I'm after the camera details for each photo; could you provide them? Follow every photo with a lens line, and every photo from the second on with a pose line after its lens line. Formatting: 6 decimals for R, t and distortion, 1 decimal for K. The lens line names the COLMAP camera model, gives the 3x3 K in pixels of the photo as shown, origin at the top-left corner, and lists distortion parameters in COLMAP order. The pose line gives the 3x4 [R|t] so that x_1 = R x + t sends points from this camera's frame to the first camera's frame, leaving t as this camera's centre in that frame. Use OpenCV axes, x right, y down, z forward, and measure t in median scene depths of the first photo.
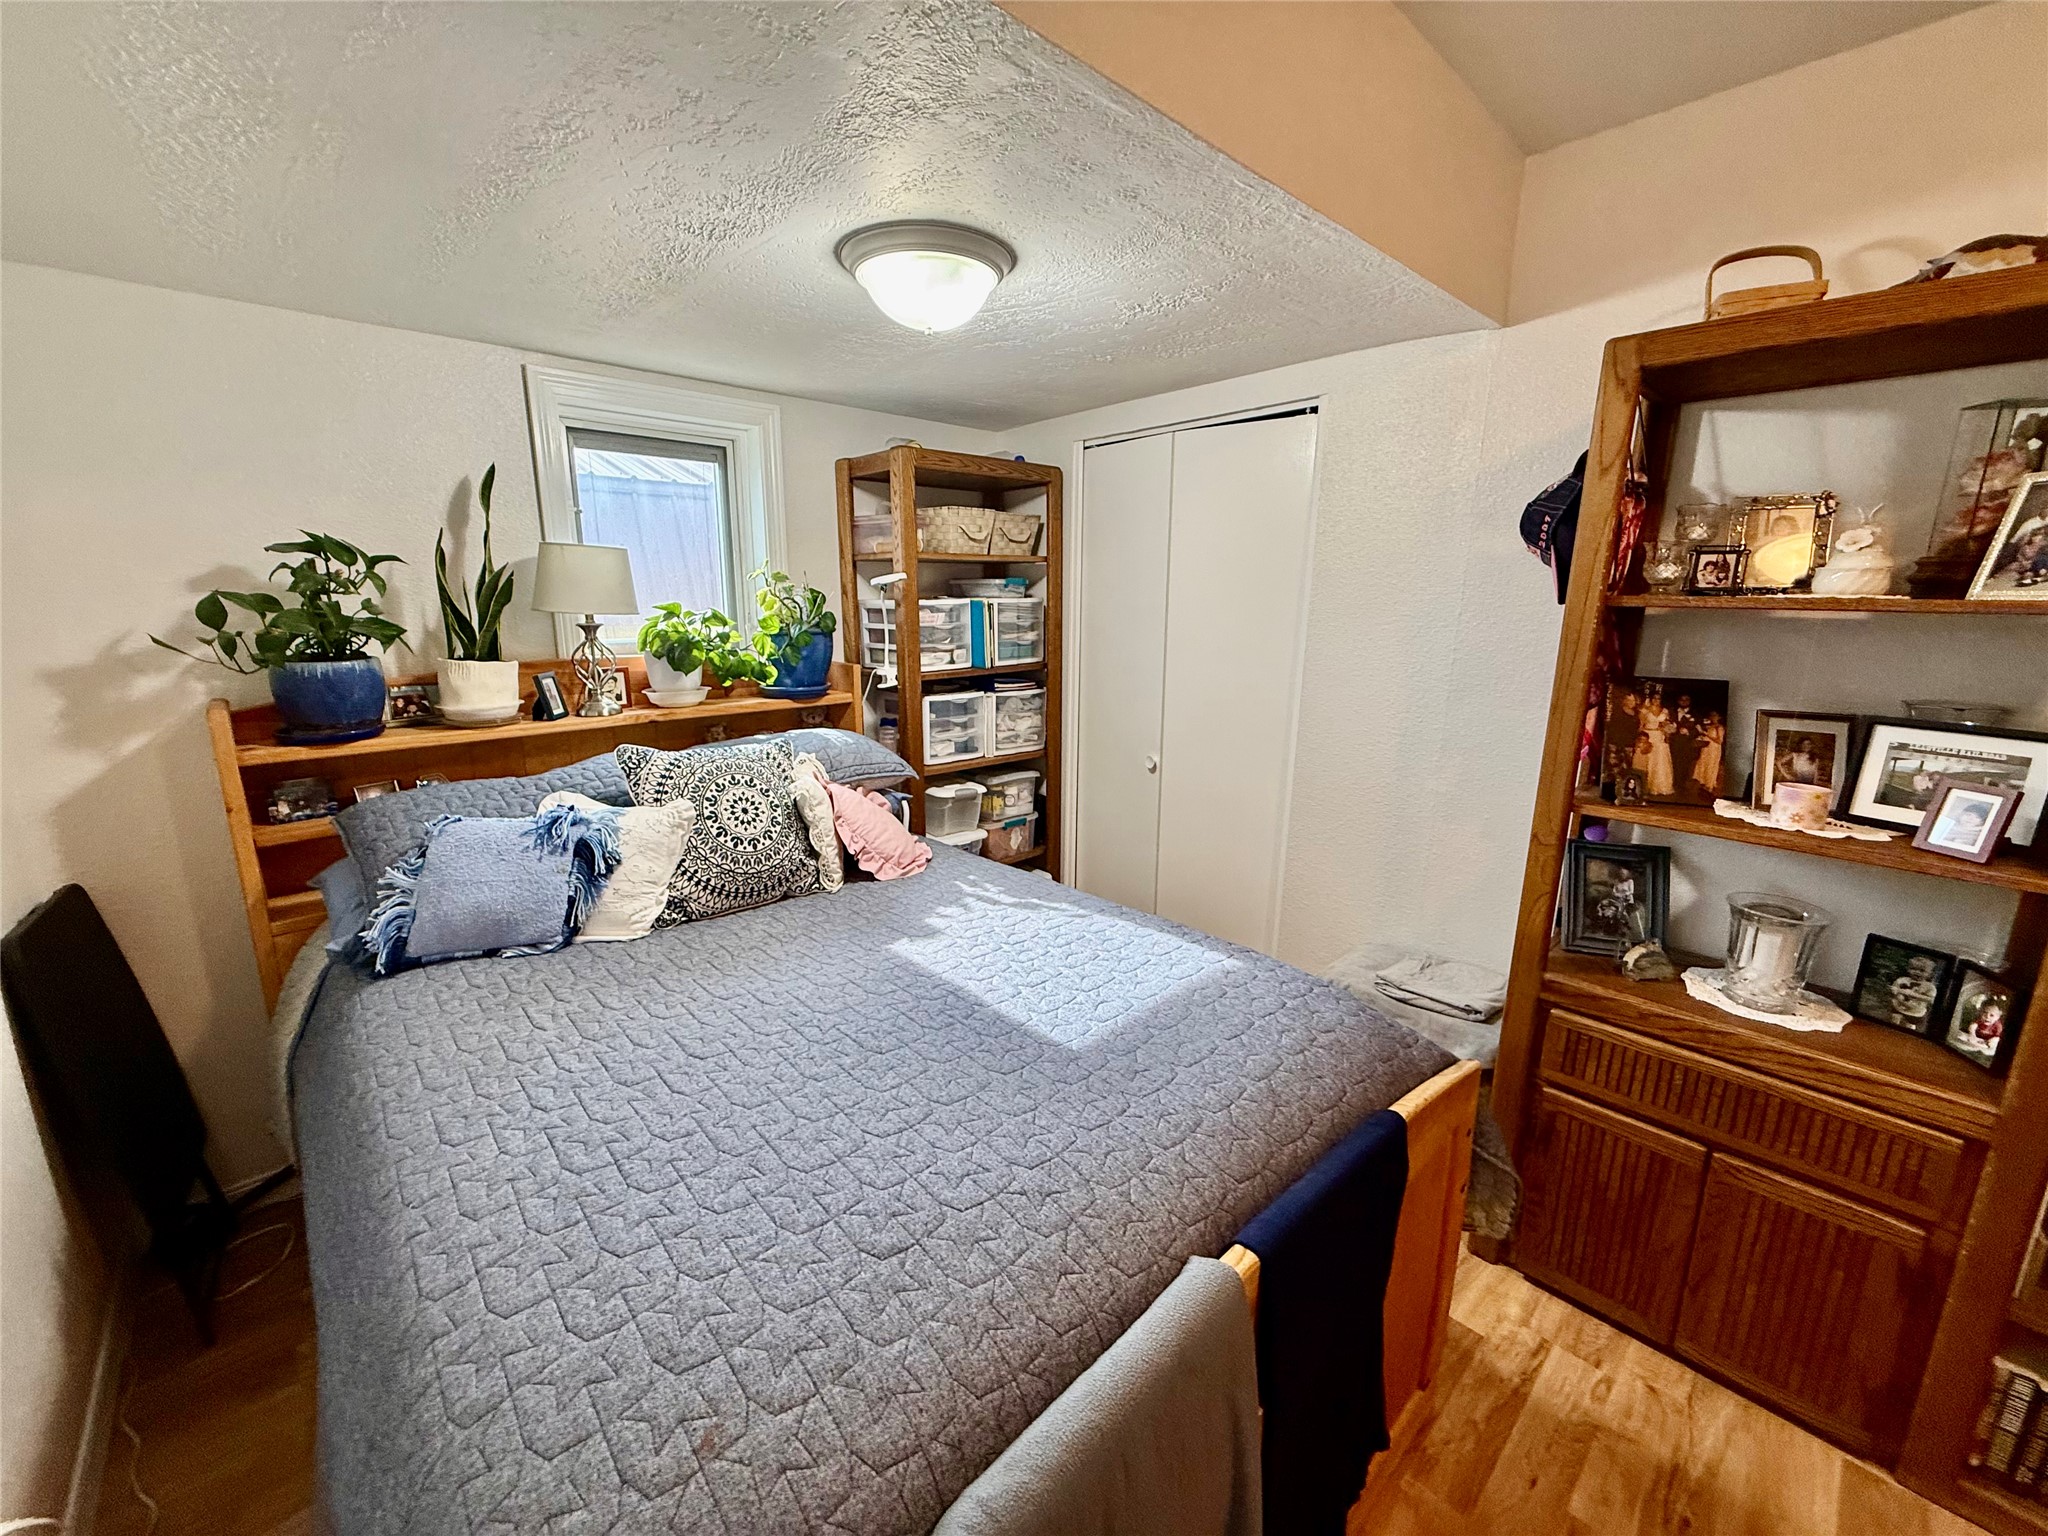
lens RADIAL K [[808.5, 0, 1024.0], [0, 808.5, 768.0], [0, 0, 1]] dist [0.000521, 0.000039]
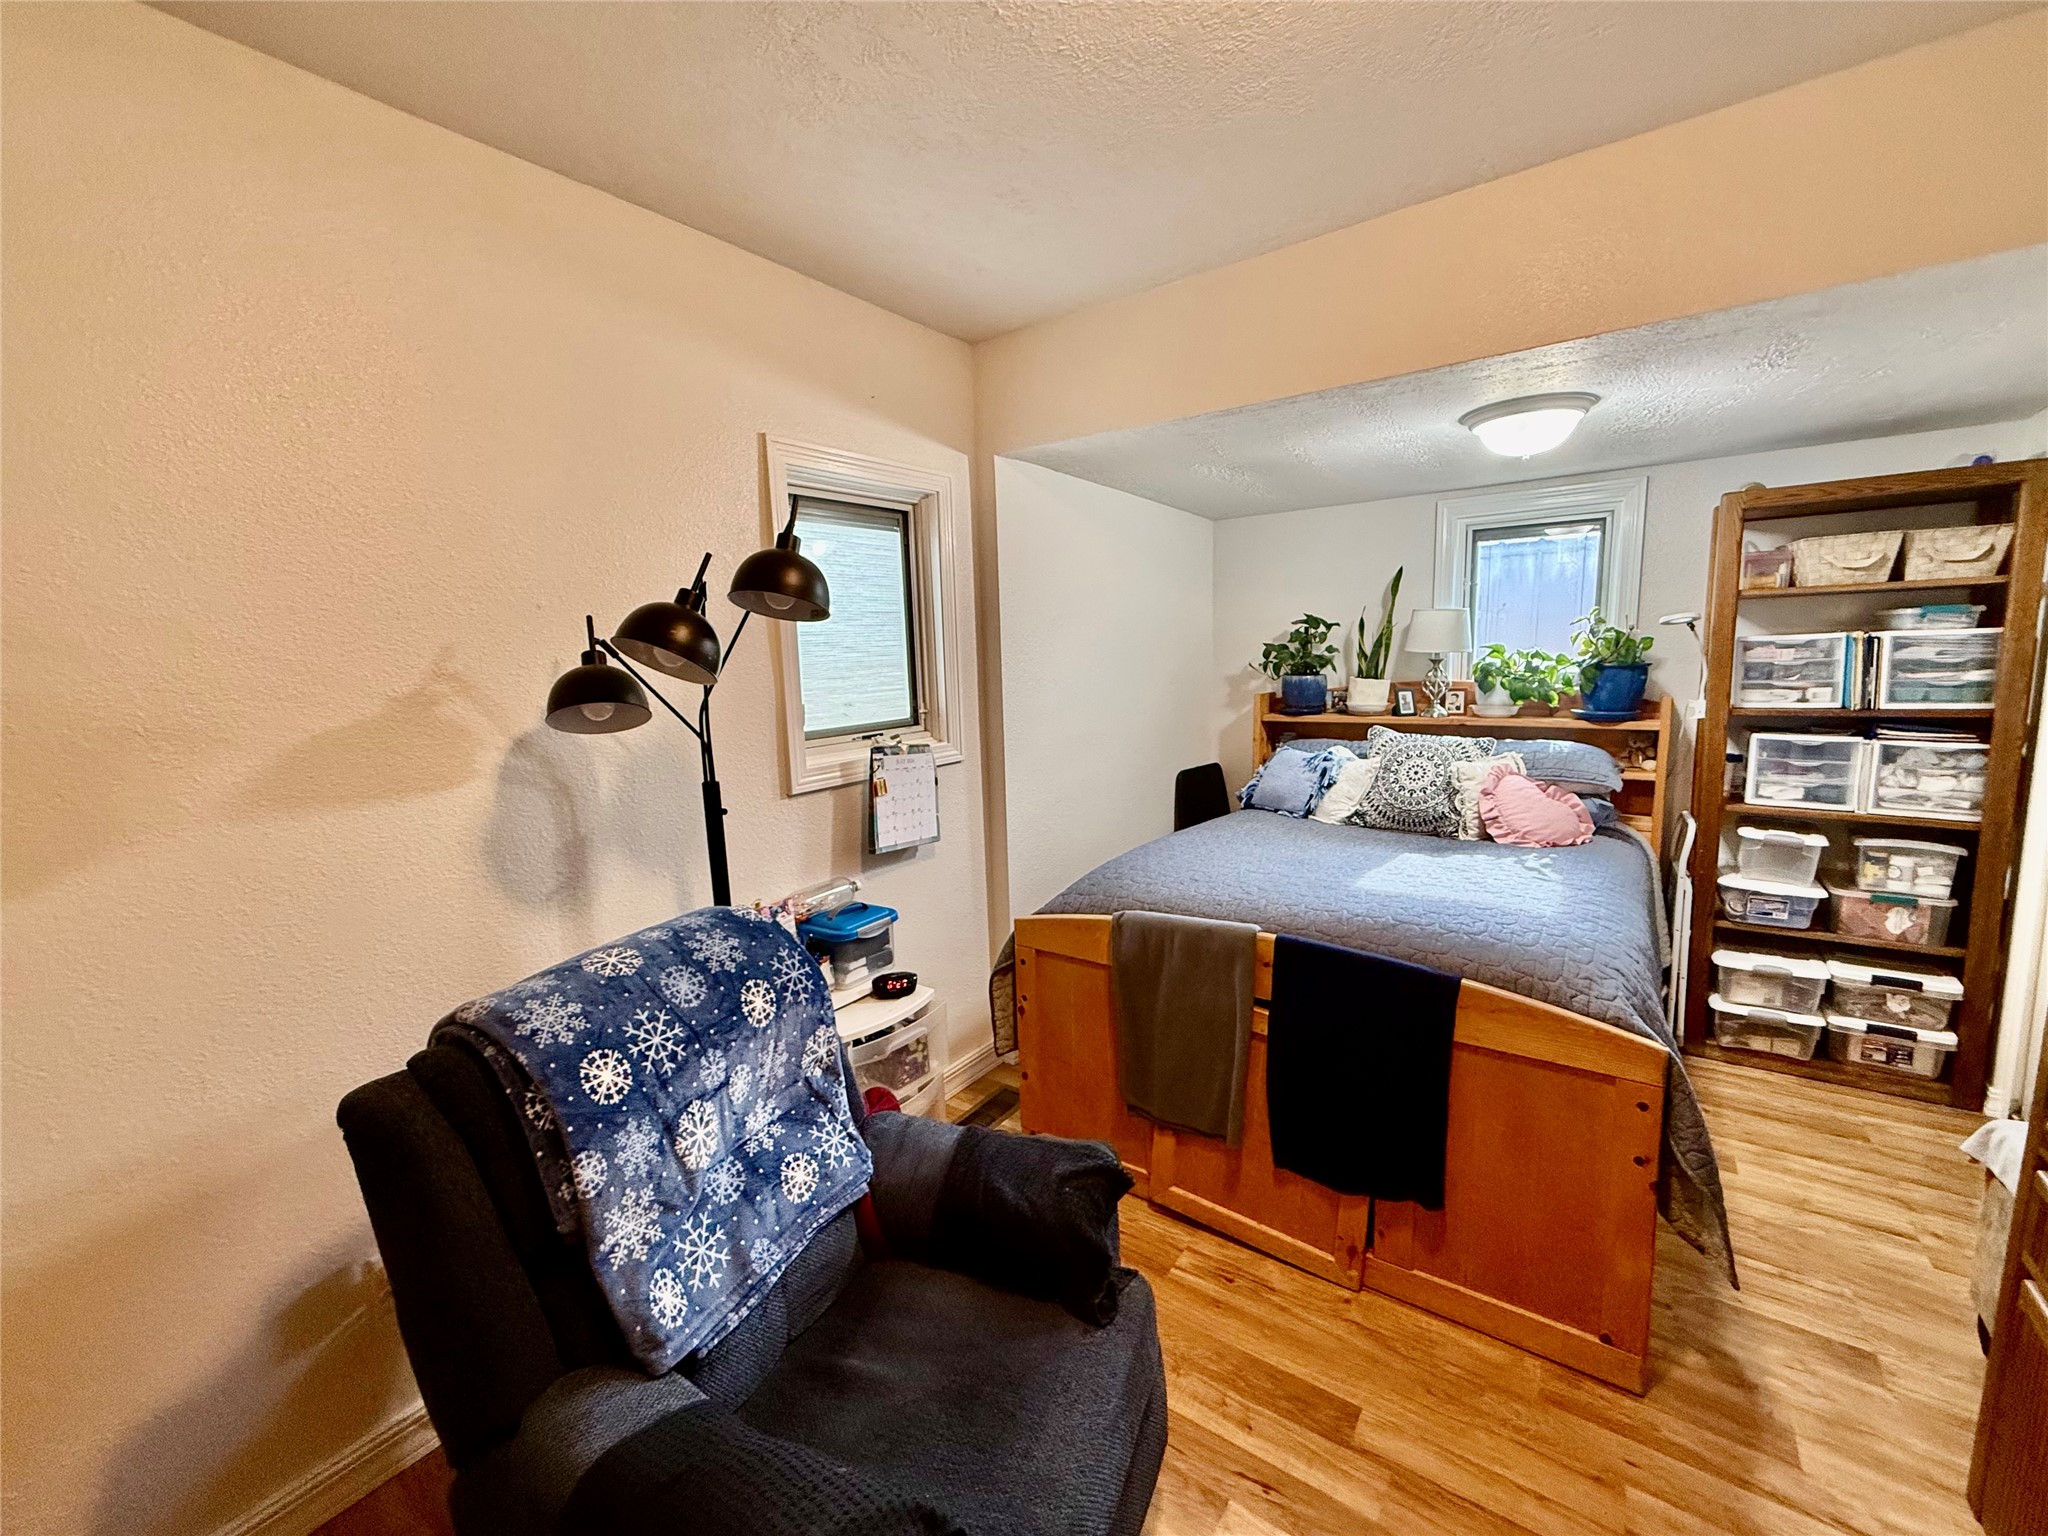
lens RADIAL K [[808.5, 0, 1024.0], [0, 808.5, 768.0], [0, 0, 1]] dist [0.000521, 0.000039]
pose [[0.203748, 0.130224, -0.970324, 0.659328], [-0.180461, 0.979127, 0.093512, 0.021075], [0.962248, 0.156053, 0.222995, -0.067265]]
